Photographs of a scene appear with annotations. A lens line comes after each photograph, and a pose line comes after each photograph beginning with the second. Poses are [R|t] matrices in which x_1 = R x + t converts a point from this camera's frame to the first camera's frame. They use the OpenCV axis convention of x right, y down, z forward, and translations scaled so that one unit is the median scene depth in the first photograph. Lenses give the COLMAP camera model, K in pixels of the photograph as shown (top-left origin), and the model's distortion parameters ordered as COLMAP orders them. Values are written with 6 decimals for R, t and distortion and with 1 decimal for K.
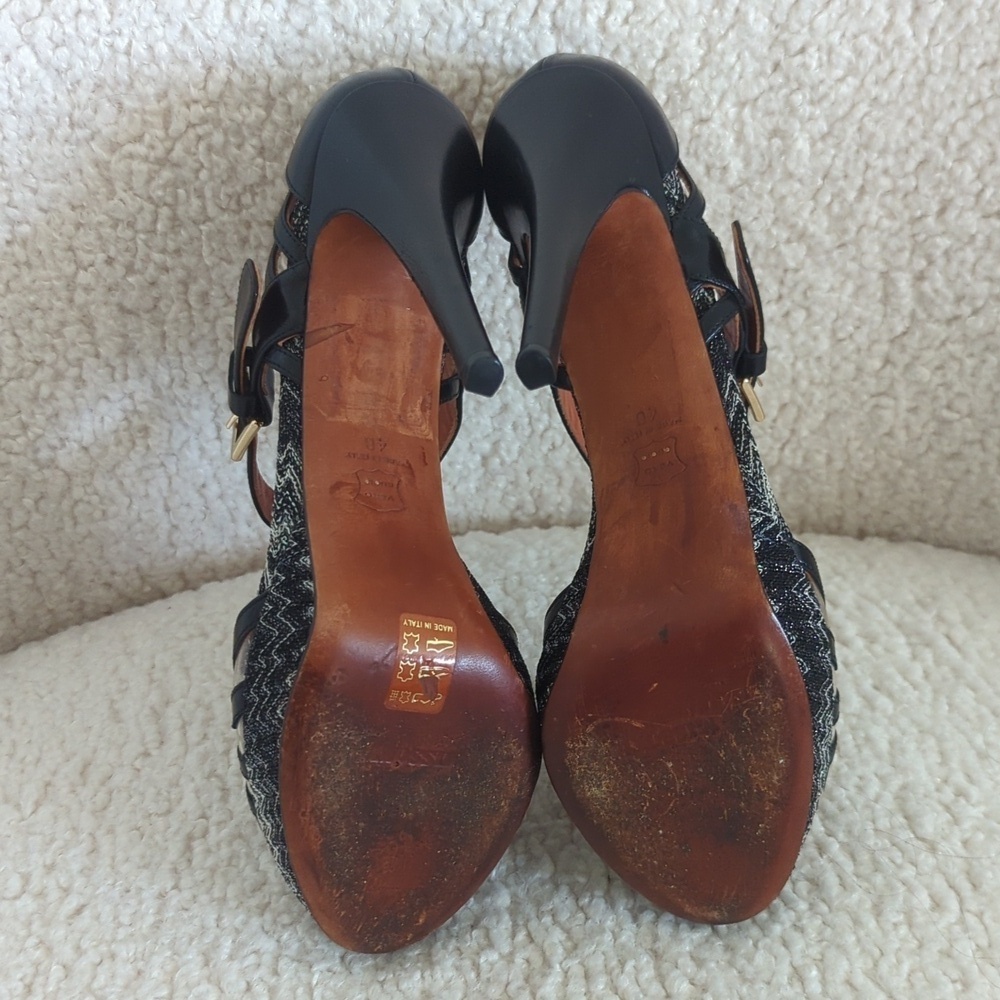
lens RADIAL K [[1646.9, 0, 515.0], [0, 1646.9, 496.3], [0, 0, 1]] dist [0.017289, 0.000000]
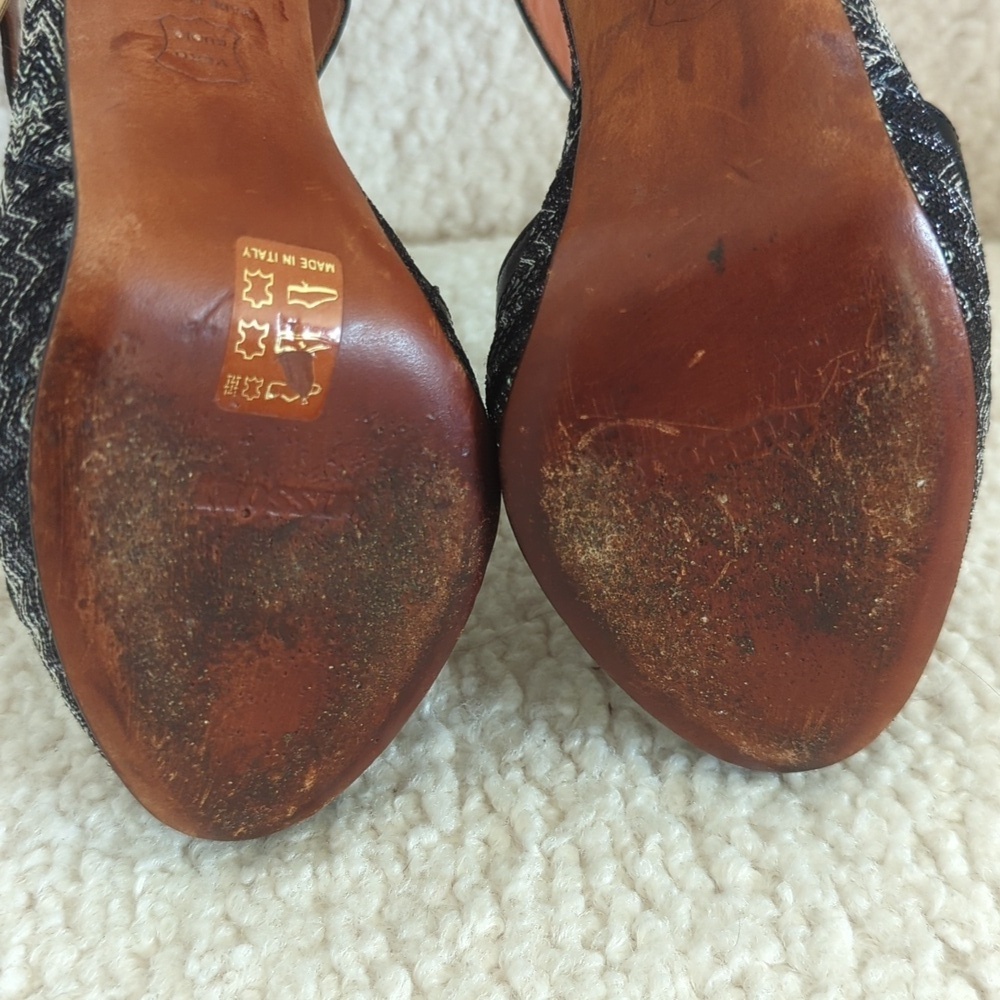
lens RADIAL K [[1646.9, 0, 513.9], [0, 1646.9, 510.2], [0, 0, 1]] dist [0.017289, 0.000000]
pose [[0.998745, -0.032443, 0.038159, -0.001271], [0.029264, 0.996275, 0.081120, 0.105353], [-0.040648, -0.079901, 0.995974, 0.384213]]
